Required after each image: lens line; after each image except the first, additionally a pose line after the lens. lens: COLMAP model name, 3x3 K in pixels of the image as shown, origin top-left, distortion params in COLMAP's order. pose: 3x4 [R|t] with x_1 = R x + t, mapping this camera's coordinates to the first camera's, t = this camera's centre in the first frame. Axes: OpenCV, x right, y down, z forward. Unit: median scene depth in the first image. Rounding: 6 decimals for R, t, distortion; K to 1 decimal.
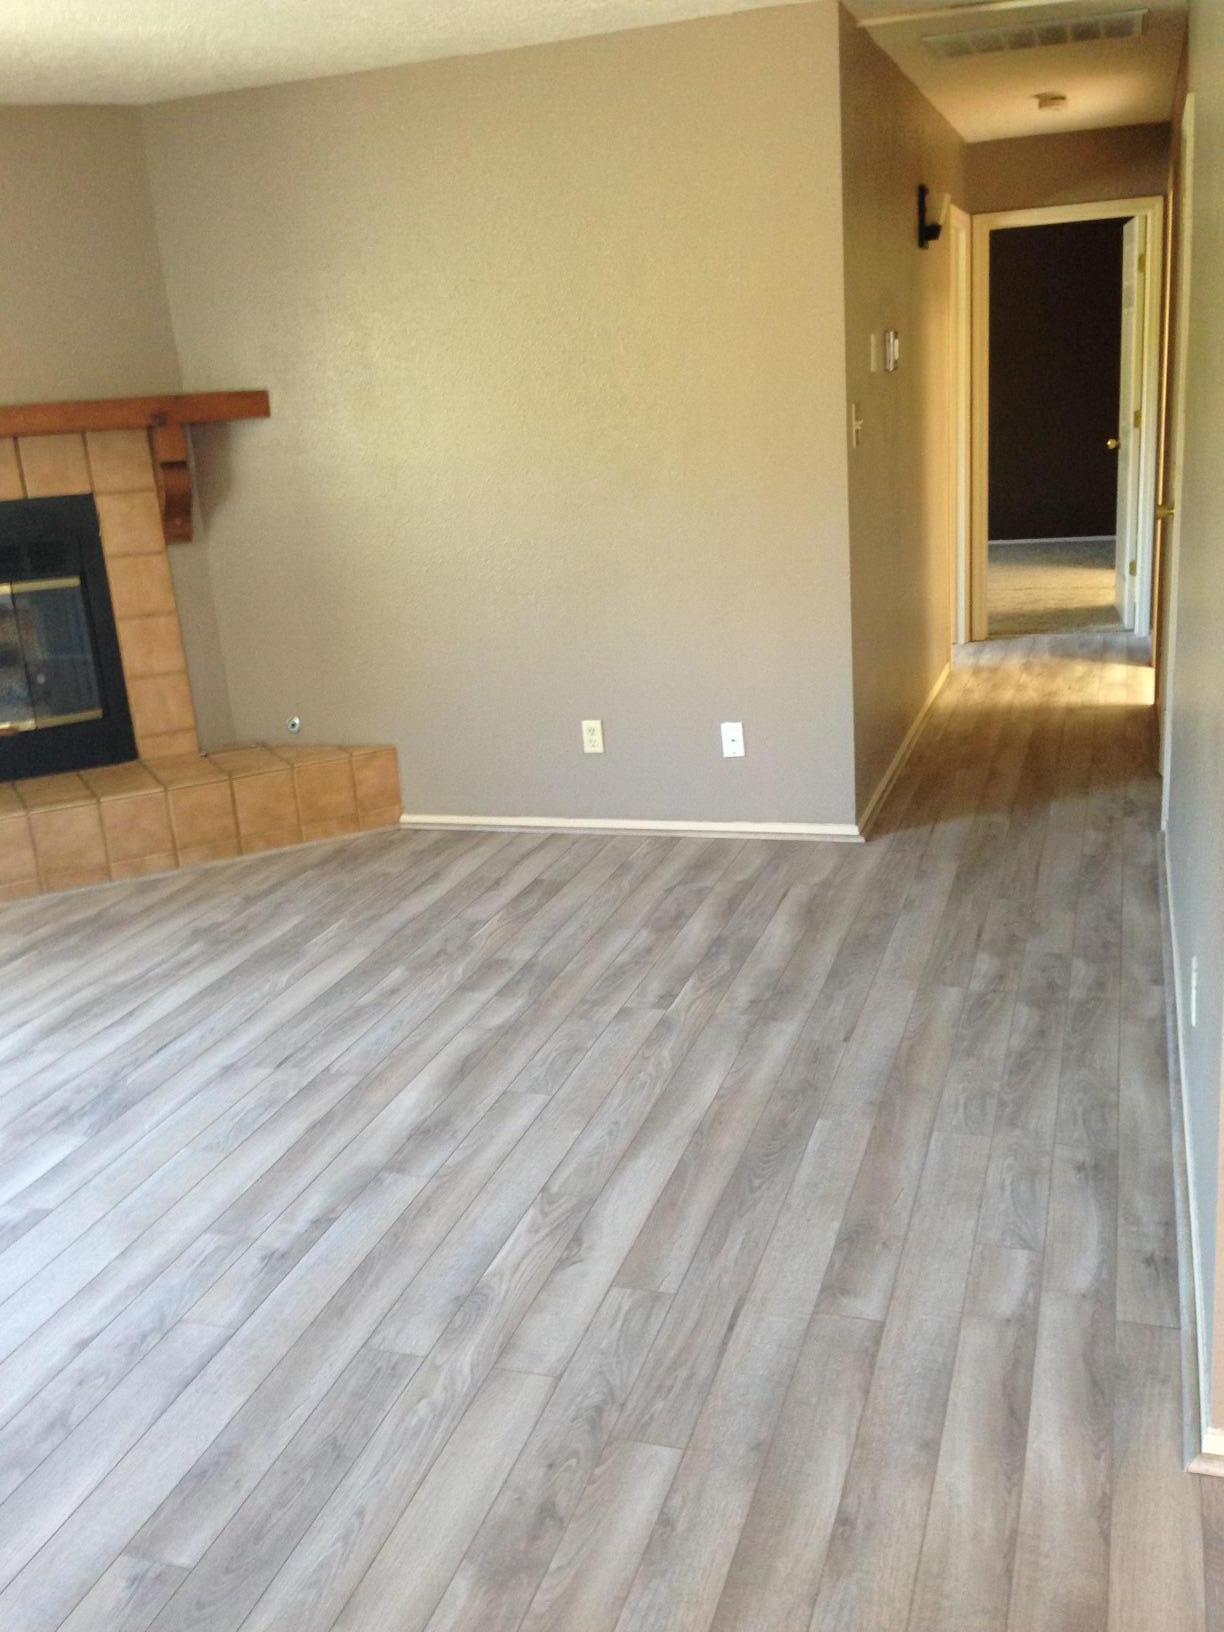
lens RADIAL K [[1503.5, 0, 612.0], [0, 1503.5, 816.0], [0, 0, 1]] dist [0.092641, -0.144872]
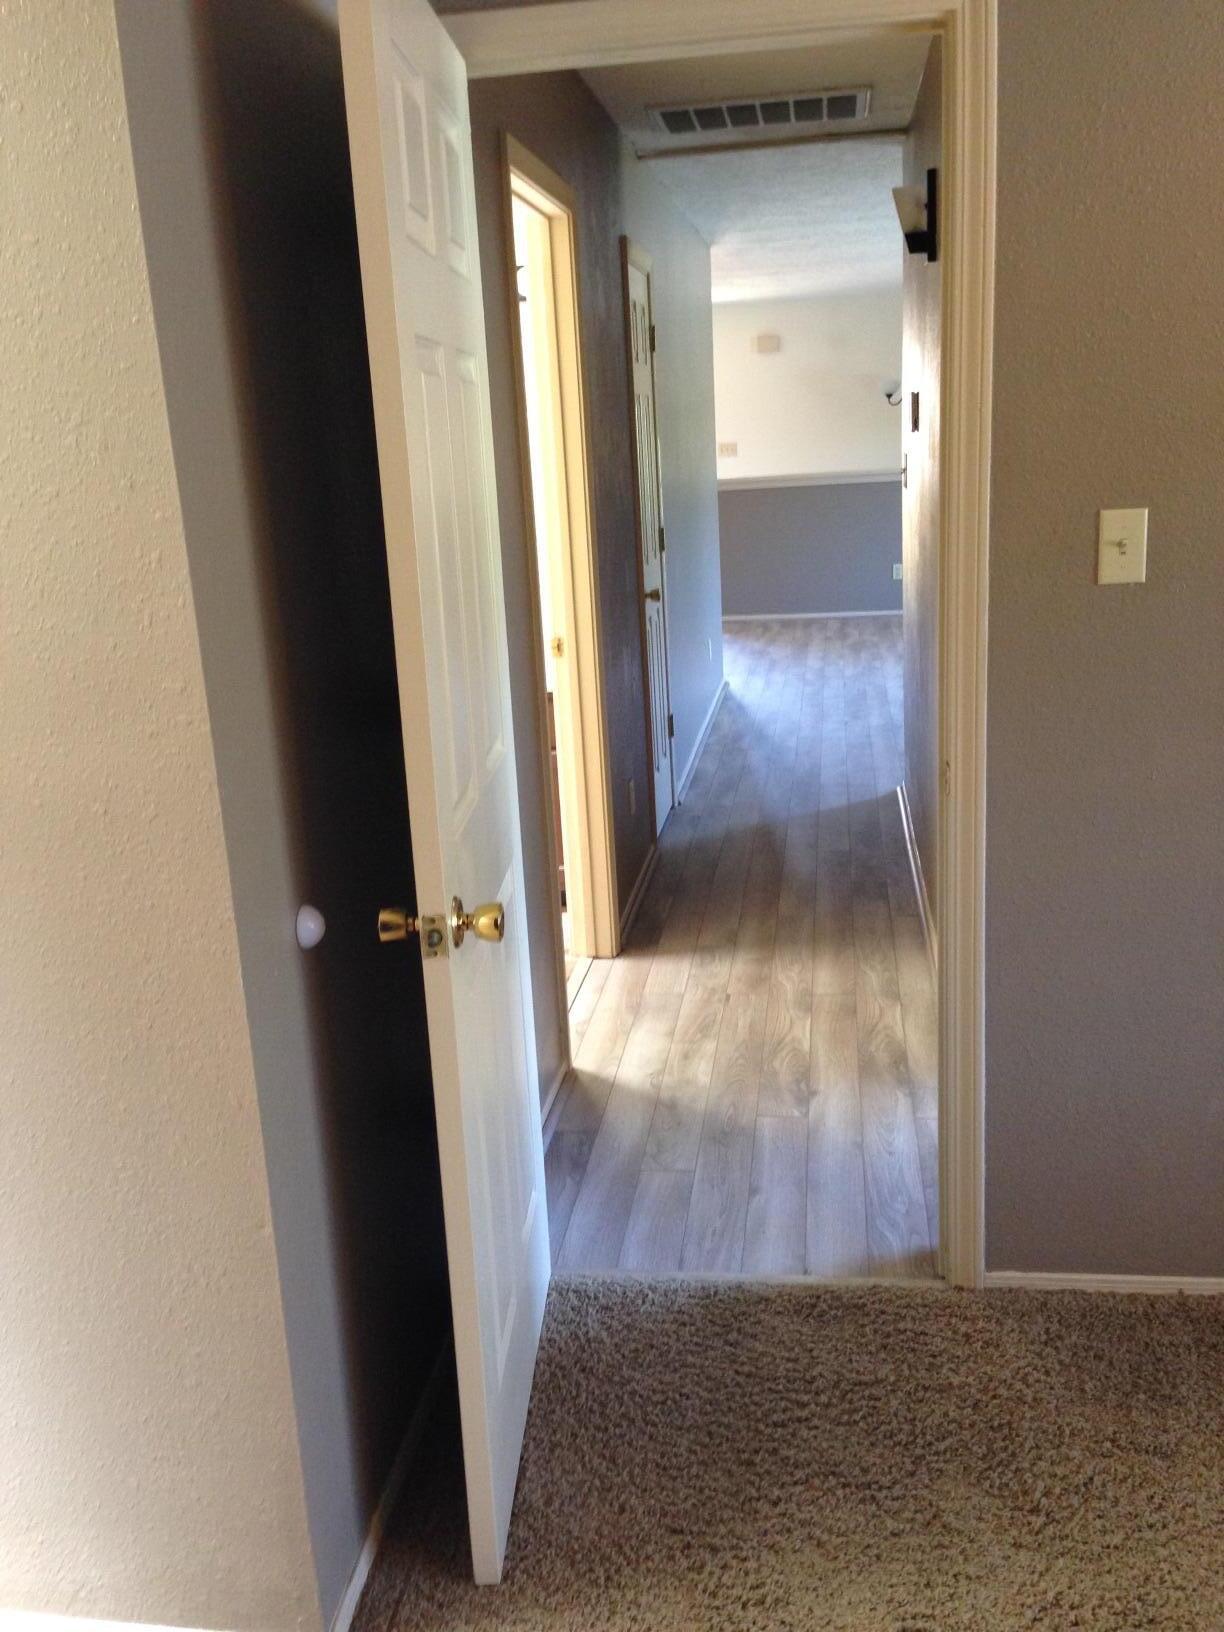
lens RADIAL K [[1503.5, 0, 612.0], [0, 1503.5, 816.0], [0, 0, 1]] dist [0.092641, -0.144872]
pose [[-0.976656, 0.164087, -0.138633, 0.662896], [0.070566, 0.854632, 0.514416, -0.727239], [0.202889, 0.492625, -0.846260, 2.317653]]
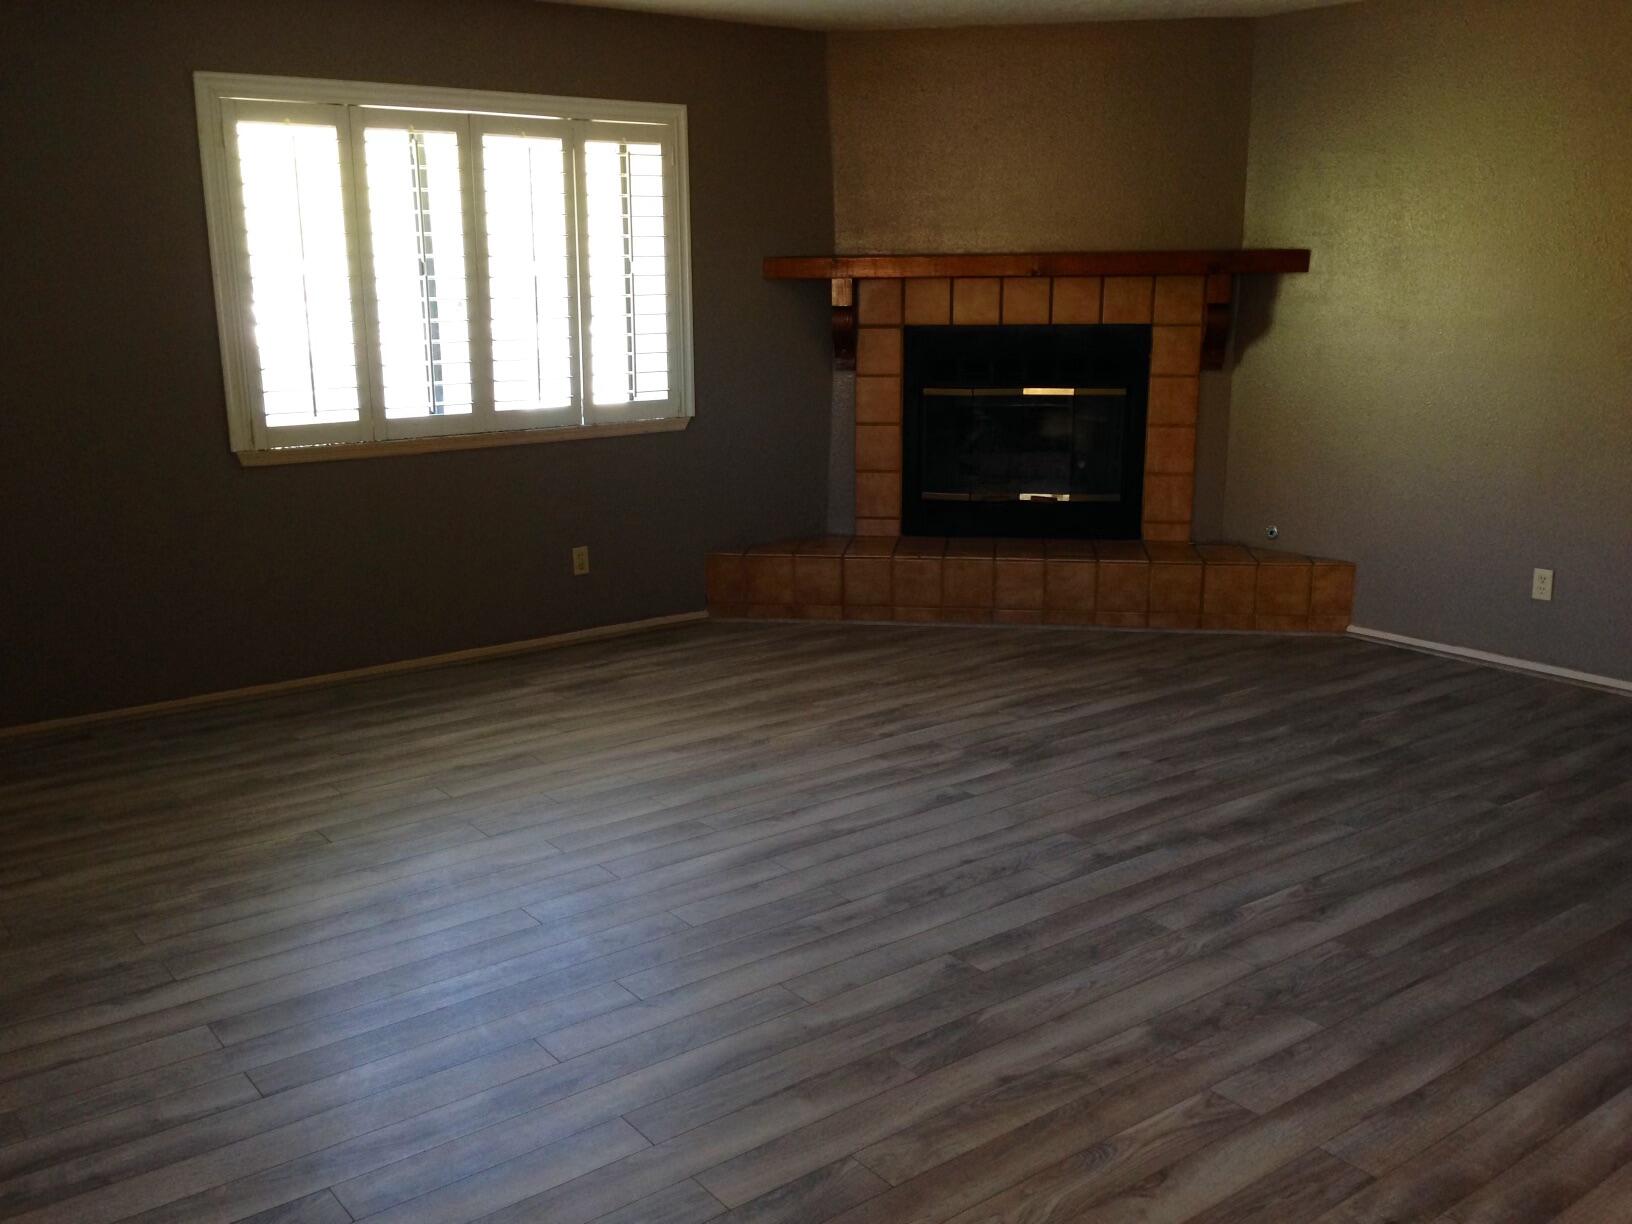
lens RADIAL K [[1503.5, 0, 816.0], [0, 1503.5, 612.0], [0, 0, 1]] dist [0.092641, -0.144872]
pose [[0.828634, 0.189697, -0.526669, 0.161476], [-0.207387, 0.977915, 0.025936, 0.054871], [0.519958, 0.087733, 0.849675, -0.224776]]
